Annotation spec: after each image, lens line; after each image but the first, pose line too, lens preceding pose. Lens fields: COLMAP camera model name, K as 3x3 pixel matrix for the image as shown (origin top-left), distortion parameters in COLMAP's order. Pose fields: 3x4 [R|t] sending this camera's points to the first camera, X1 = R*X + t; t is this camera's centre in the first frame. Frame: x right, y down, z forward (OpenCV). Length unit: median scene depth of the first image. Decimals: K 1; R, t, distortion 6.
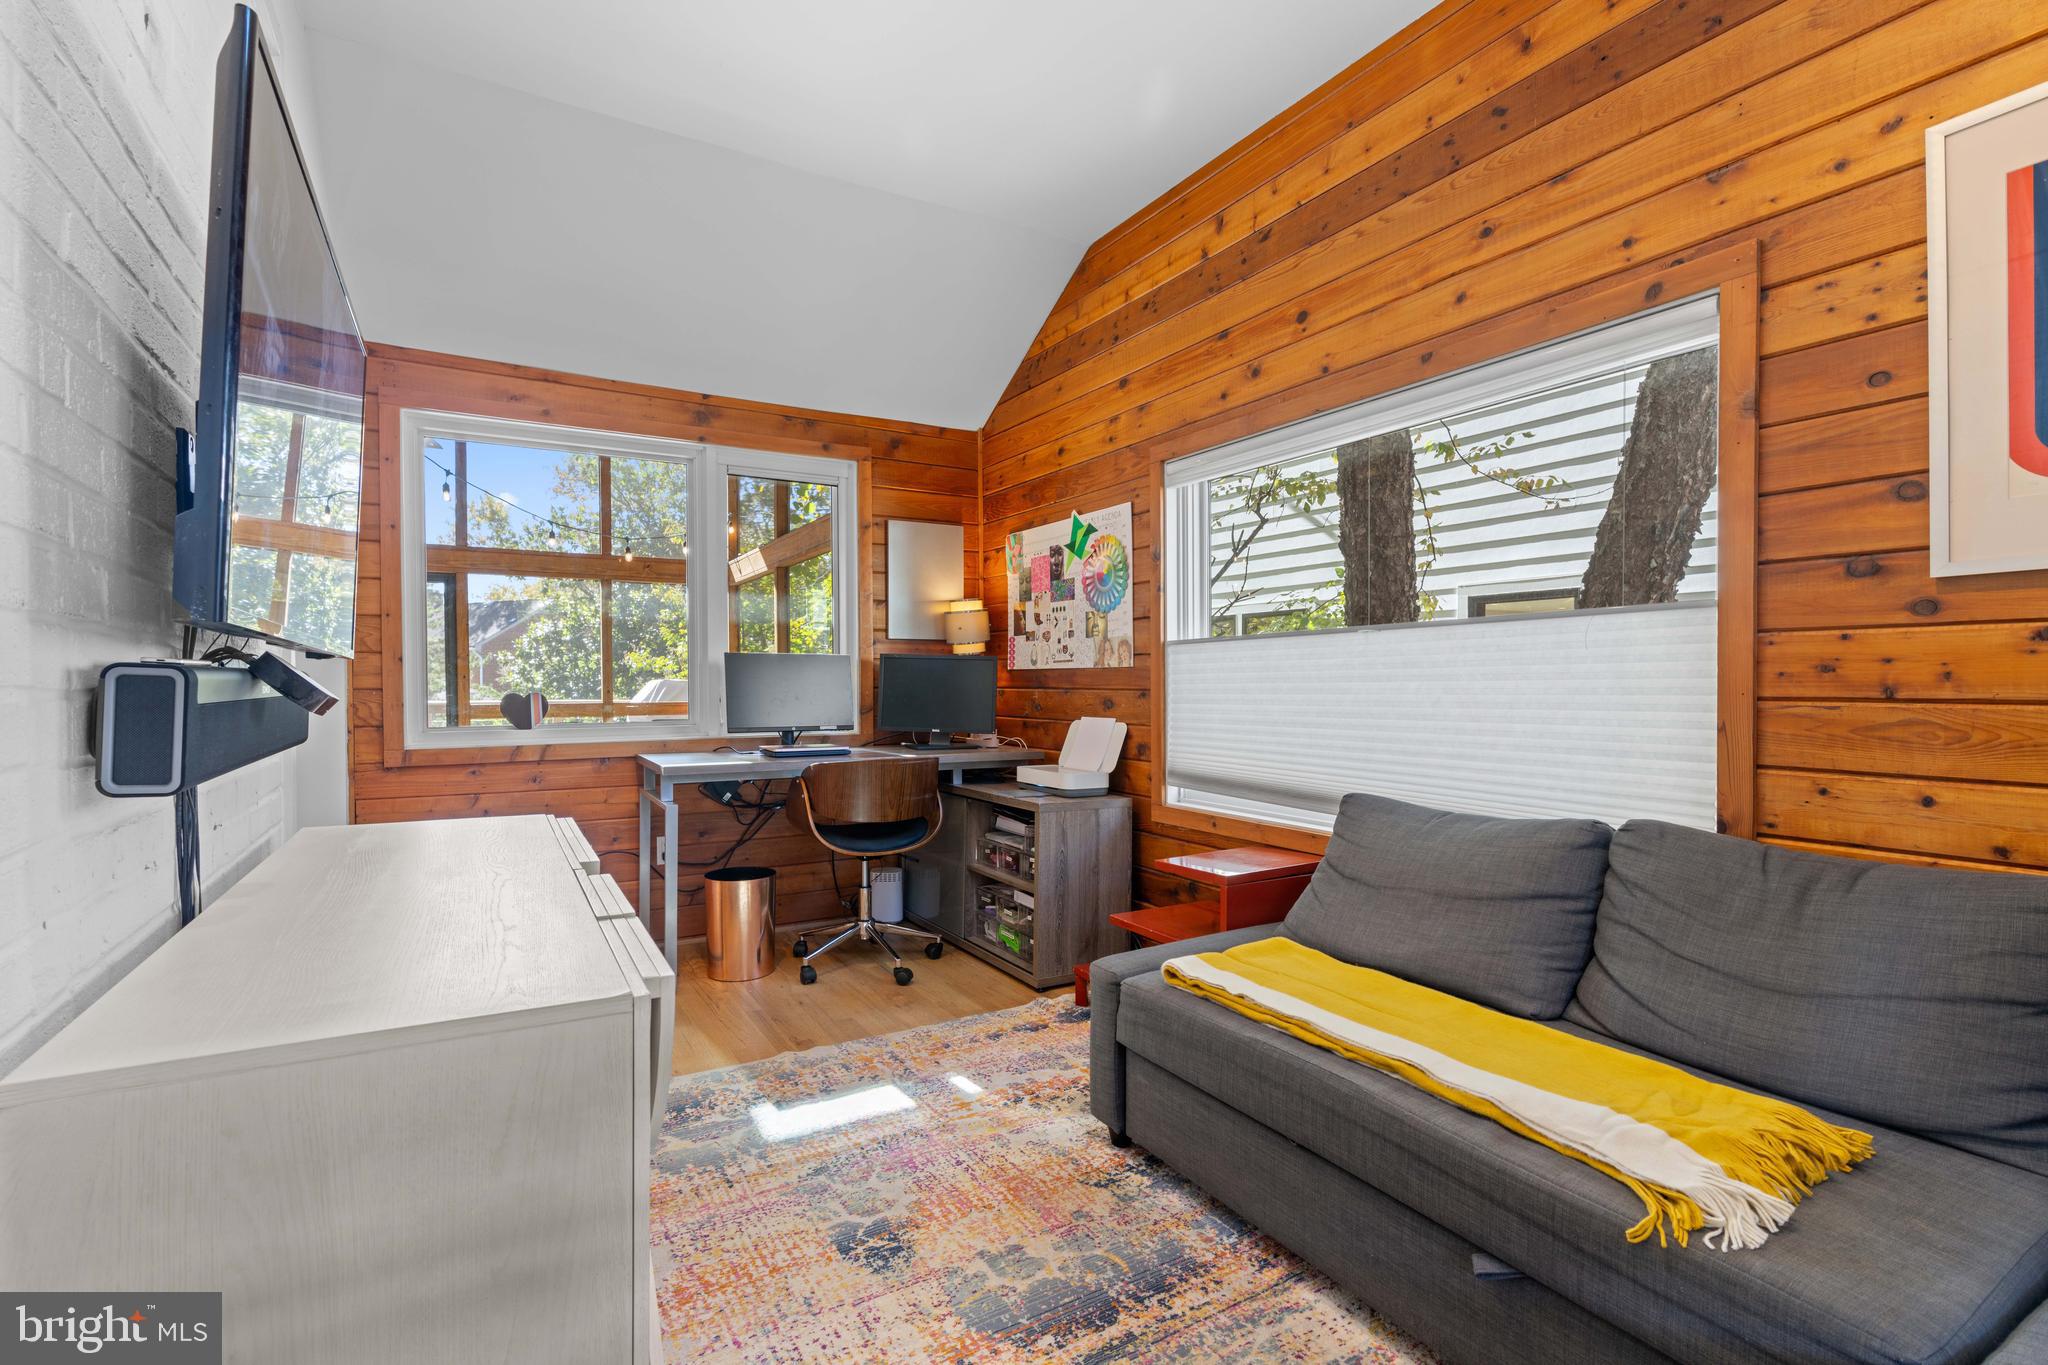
lens RADIAL K [[918.9, 0, 1016.1], [0, 918.9, 675.5], [0, 0, 1]] dist [-0.007202, 0.003960]
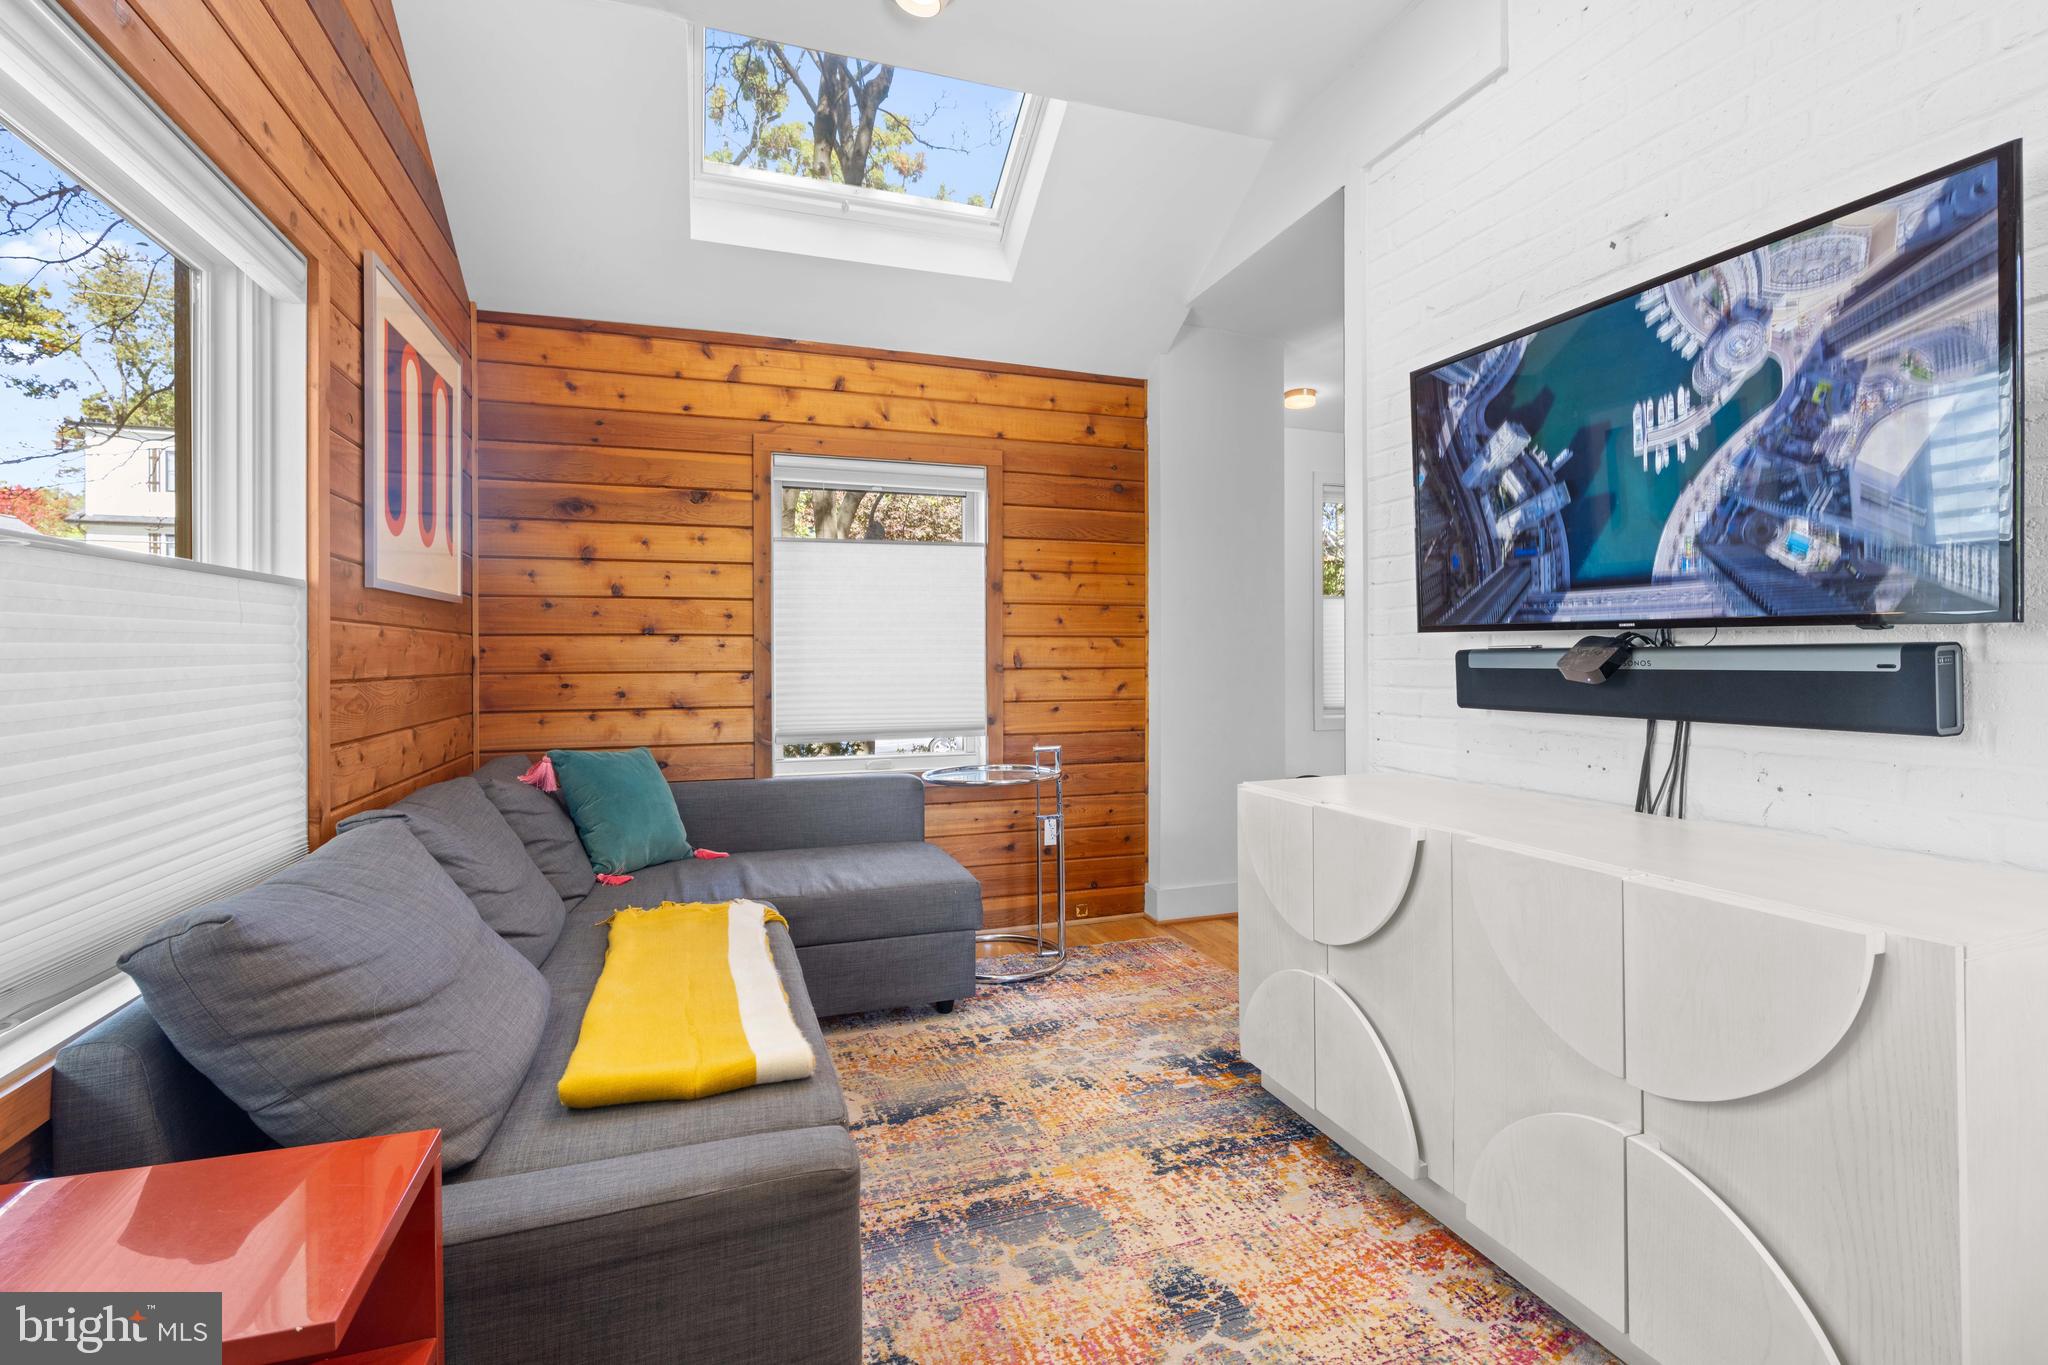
lens RADIAL K [[918.9, 0, 1019.2], [0, 918.9, 666.3], [0, 0, 1]] dist [-0.007202, 0.003960]
pose [[-0.980926, 0.009363, 0.194156, -0.170735], [0.010230, 0.999942, 0.003461, 0.007329], [-0.194112, 0.005381, -0.980965, 1.972401]]
